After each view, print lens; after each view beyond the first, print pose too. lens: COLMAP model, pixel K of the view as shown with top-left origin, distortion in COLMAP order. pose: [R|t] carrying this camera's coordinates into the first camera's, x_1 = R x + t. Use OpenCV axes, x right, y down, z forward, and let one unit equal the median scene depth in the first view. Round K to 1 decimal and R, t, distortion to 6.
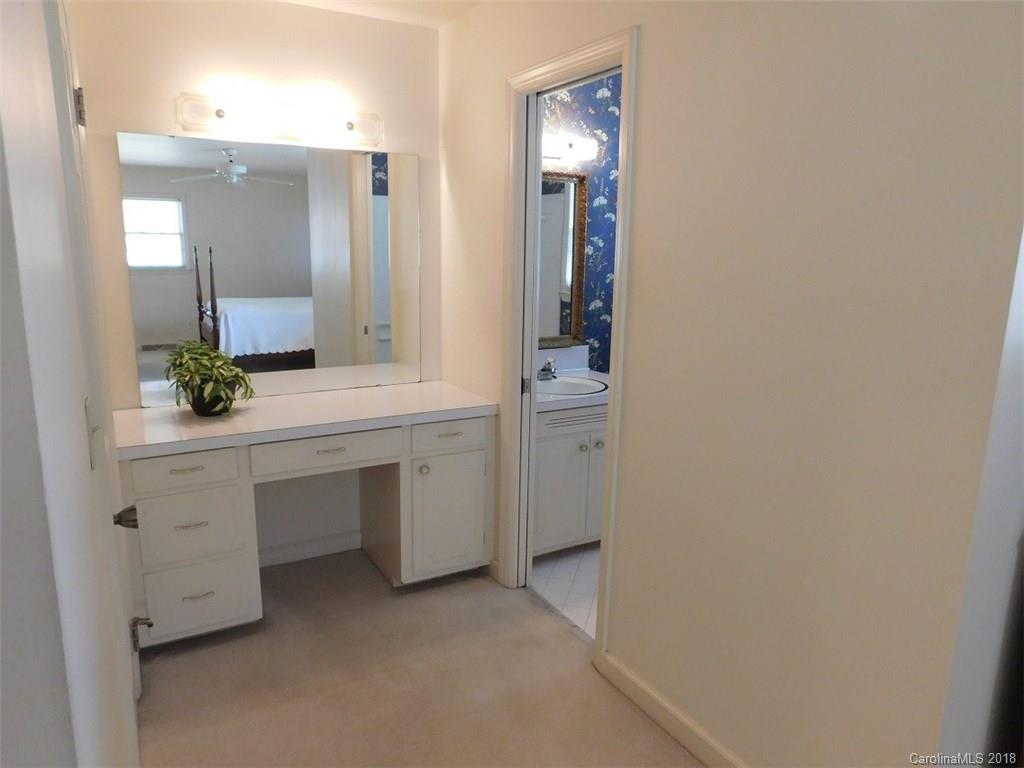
lens RADIAL K [[680.3, 0, 512.0], [0, 680.3, 384.0], [0, 0, 1]] dist [-0.060673, 0.052428]
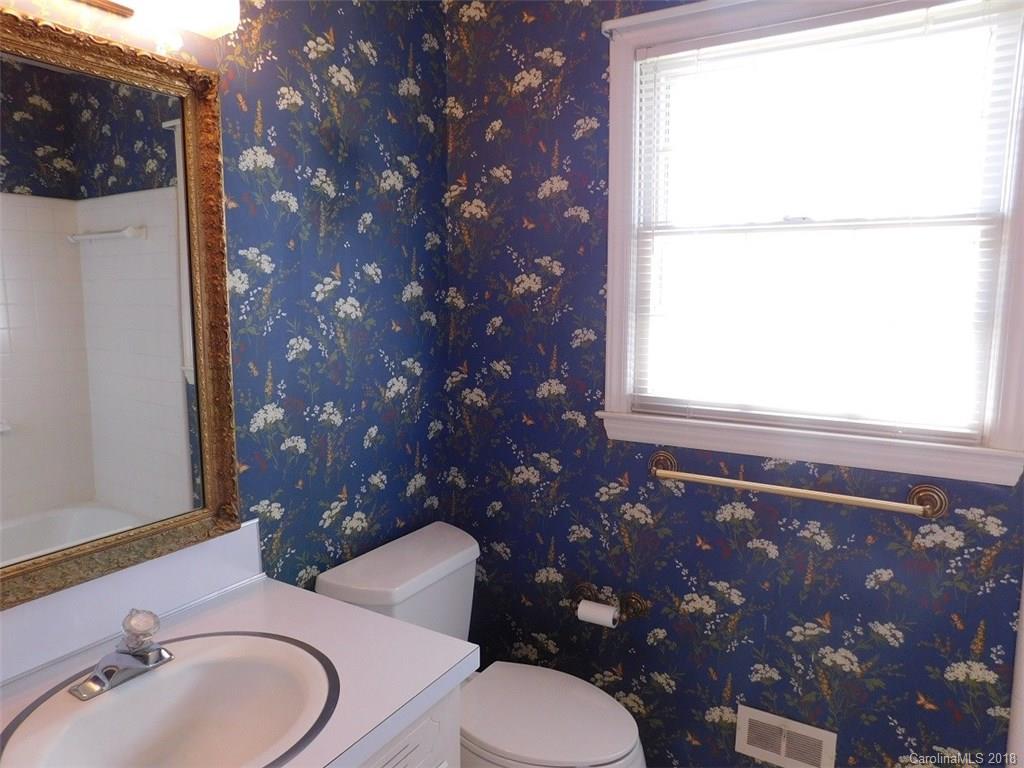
lens RADIAL K [[680.3, 0, 512.0], [0, 680.3, 384.0], [0, 0, 1]] dist [-0.060673, 0.052428]
pose [[0.874965, -0.077461, 0.477950, 0.062669], [0.107300, 0.993596, -0.035400, -0.109206], [-0.472147, 0.082258, 0.877674, 0.595170]]
